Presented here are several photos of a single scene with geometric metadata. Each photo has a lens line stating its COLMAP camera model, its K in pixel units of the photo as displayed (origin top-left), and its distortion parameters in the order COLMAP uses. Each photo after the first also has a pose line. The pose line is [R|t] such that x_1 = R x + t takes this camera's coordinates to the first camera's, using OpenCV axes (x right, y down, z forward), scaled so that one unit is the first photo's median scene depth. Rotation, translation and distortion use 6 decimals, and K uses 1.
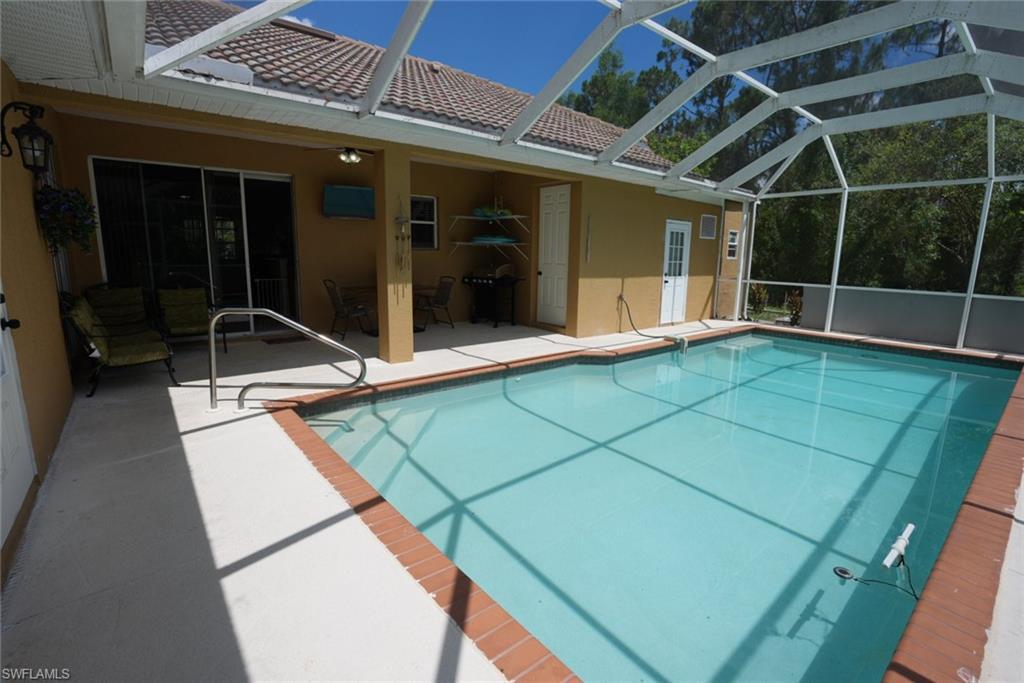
lens RADIAL K [[465.5, 0, 512.0], [0, 465.5, 341.5], [0, 0, 1]] dist [-0.074260, 0.025958]
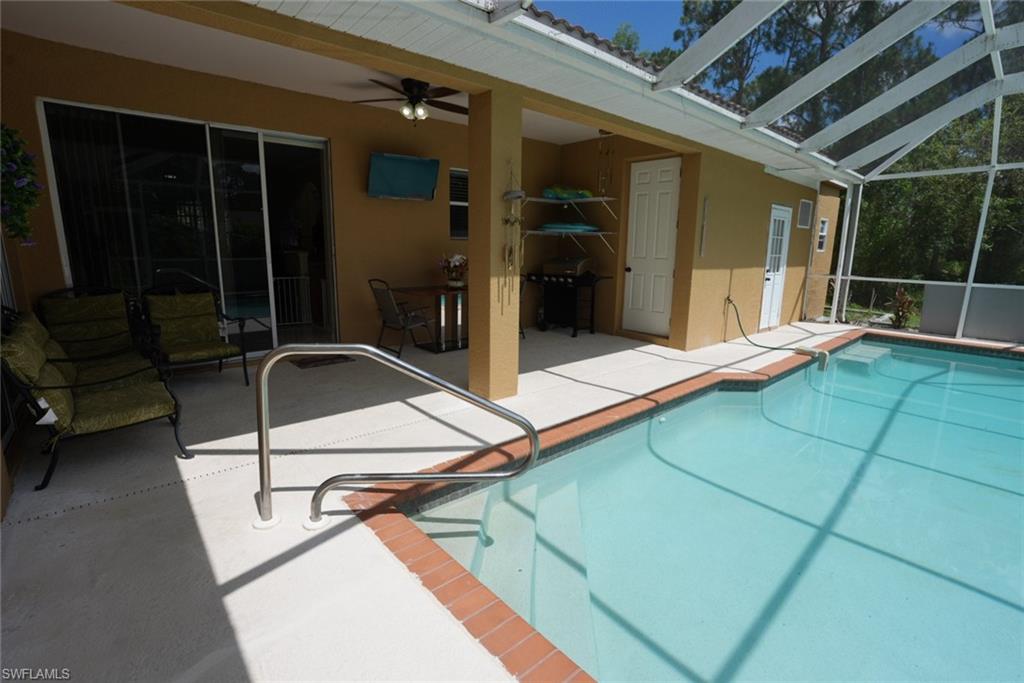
lens RADIAL K [[454.9, 0, 507.1], [0, 454.9, 347.1], [0, 0, 1]] dist [-0.064126, 0.018227]
pose [[0.999716, -0.009153, 0.022018, -0.171249], [0.008420, 0.999415, 0.033147, -0.039215], [-0.022309, -0.032953, 0.999208, 0.208686]]
